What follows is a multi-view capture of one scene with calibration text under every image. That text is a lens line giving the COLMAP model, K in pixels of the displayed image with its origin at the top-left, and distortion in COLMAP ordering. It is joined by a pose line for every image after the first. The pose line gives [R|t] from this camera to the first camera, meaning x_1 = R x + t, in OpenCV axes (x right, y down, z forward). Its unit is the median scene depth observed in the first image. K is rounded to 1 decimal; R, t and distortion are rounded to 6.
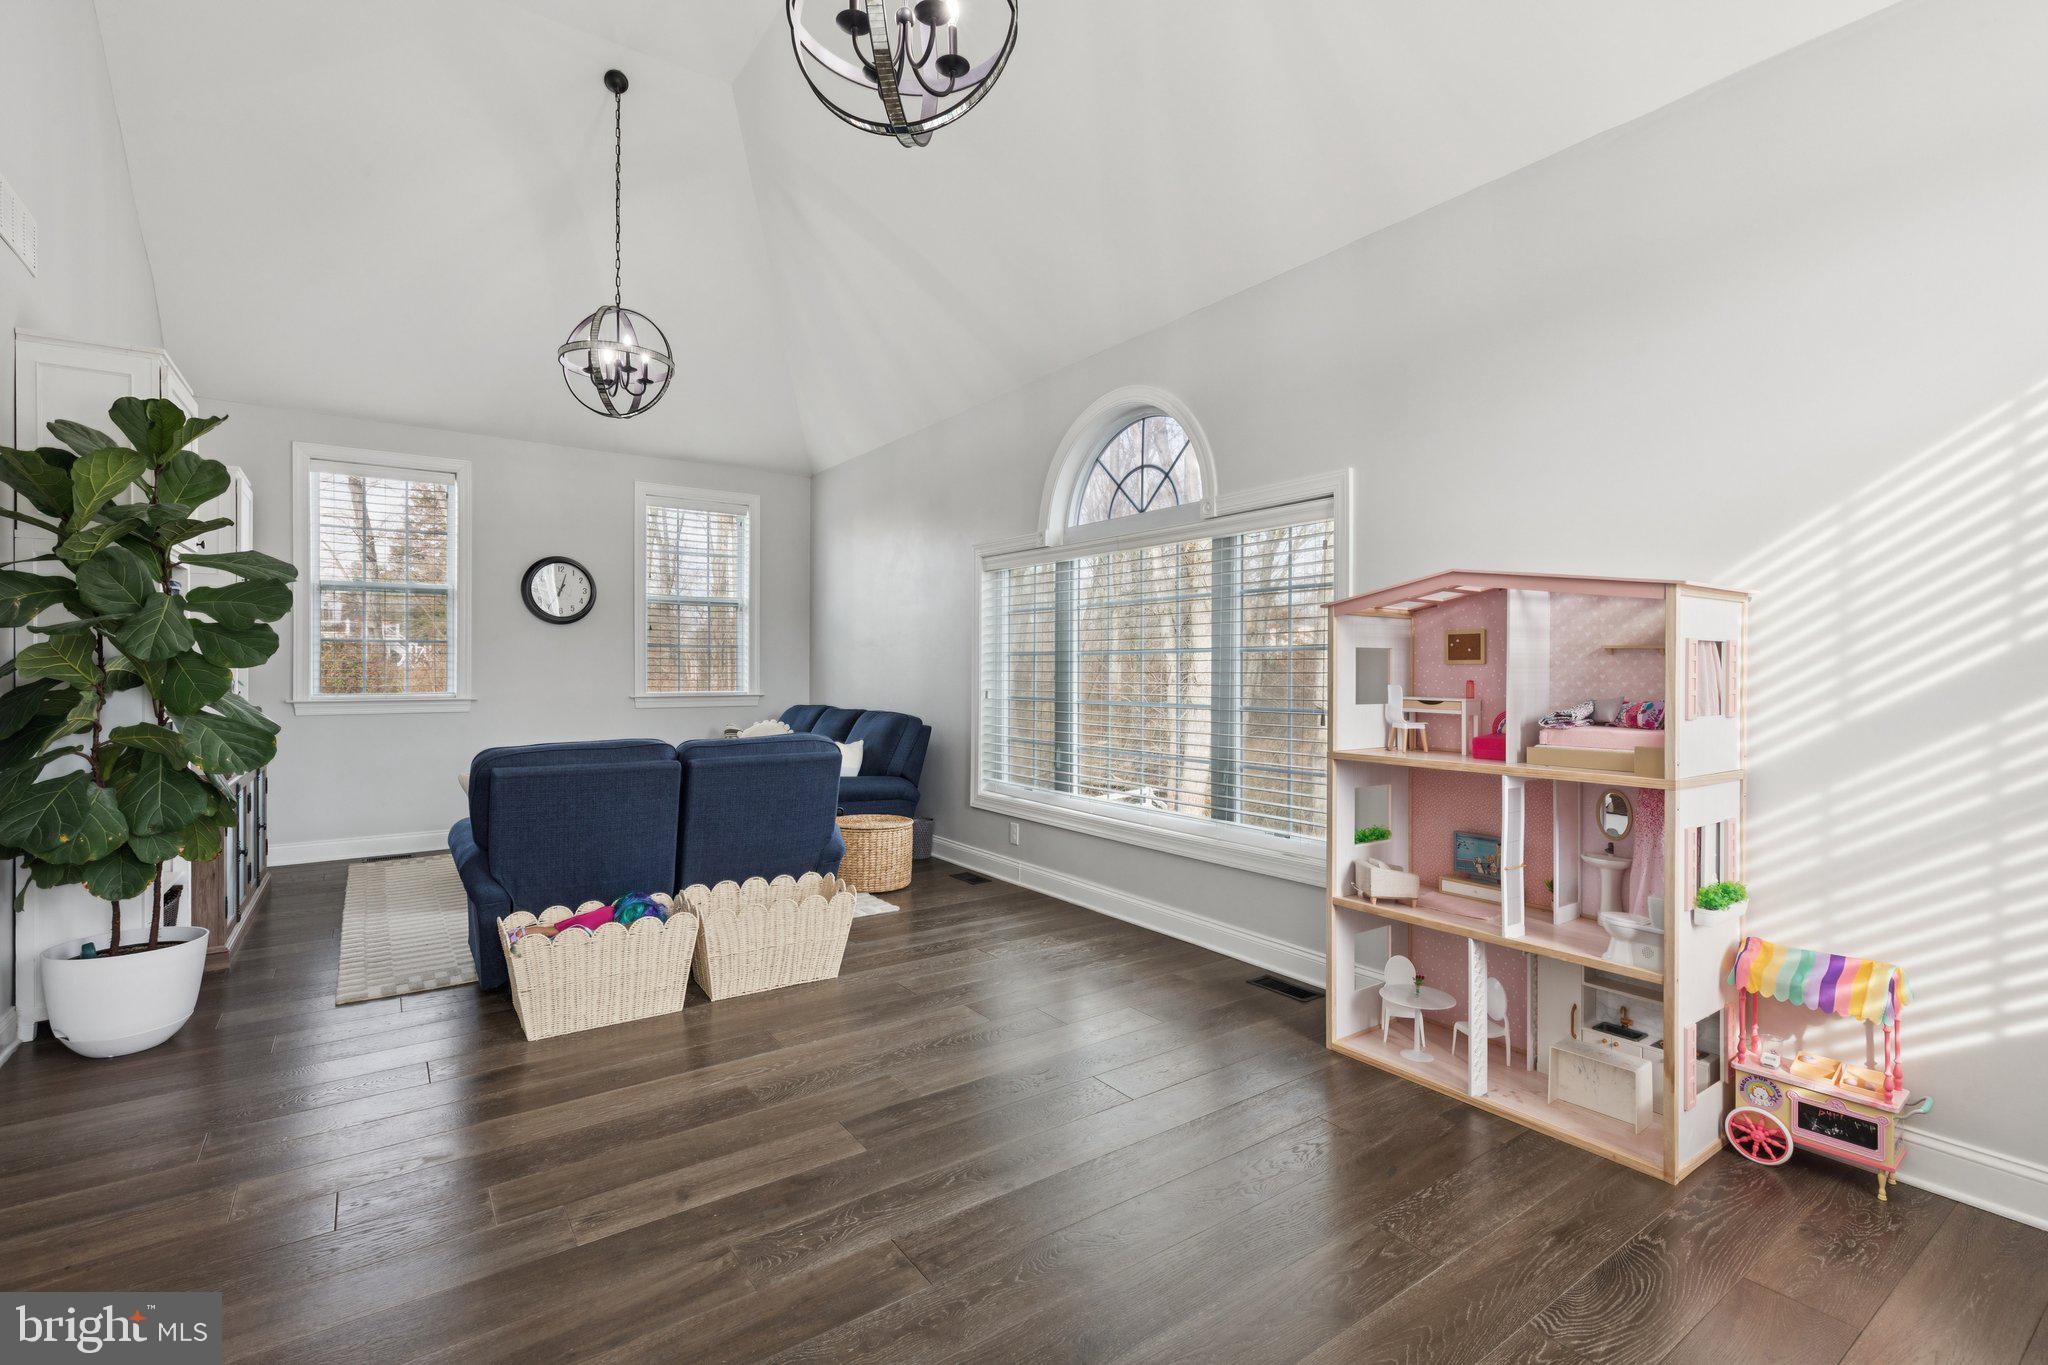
lens RADIAL K [[924.0, 0, 1026.0], [0, 924.0, 673.9], [0, 0, 1]] dist [0.005513, -0.000229]
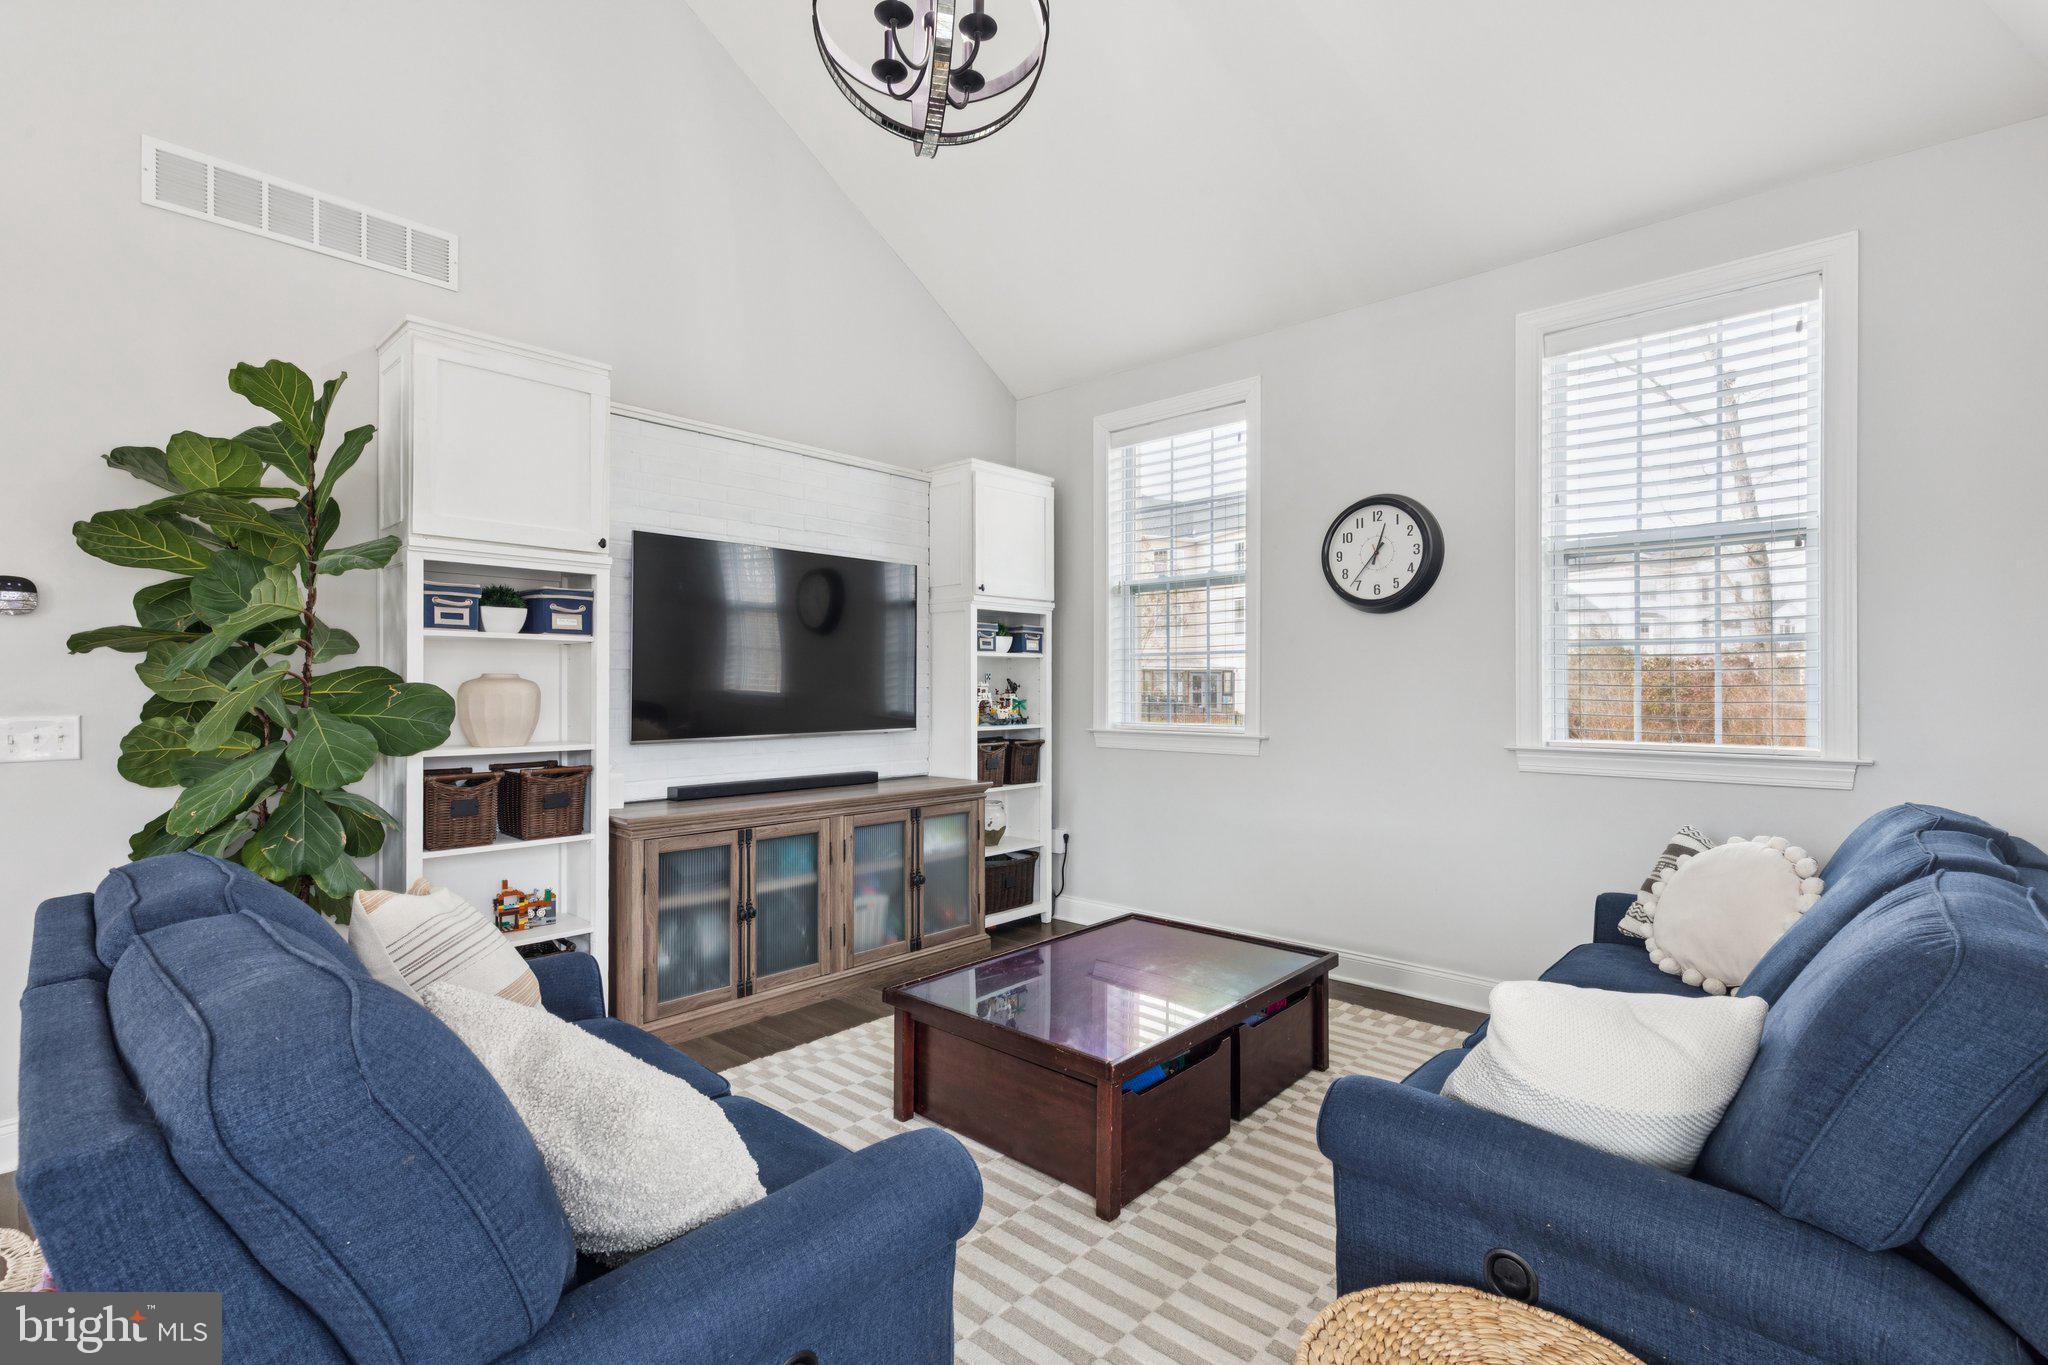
lens RADIAL K [[924.0, 0, 1025.4], [0, 924.0, 684.3], [0, 0, 1]] dist [0.005513, -0.000229]
pose [[0.218120, -0.007037, -0.975897, 0.005809], [-0.007135, 0.999936, -0.008805, -0.003081], [0.975896, 0.008883, 0.218056, 0.660321]]
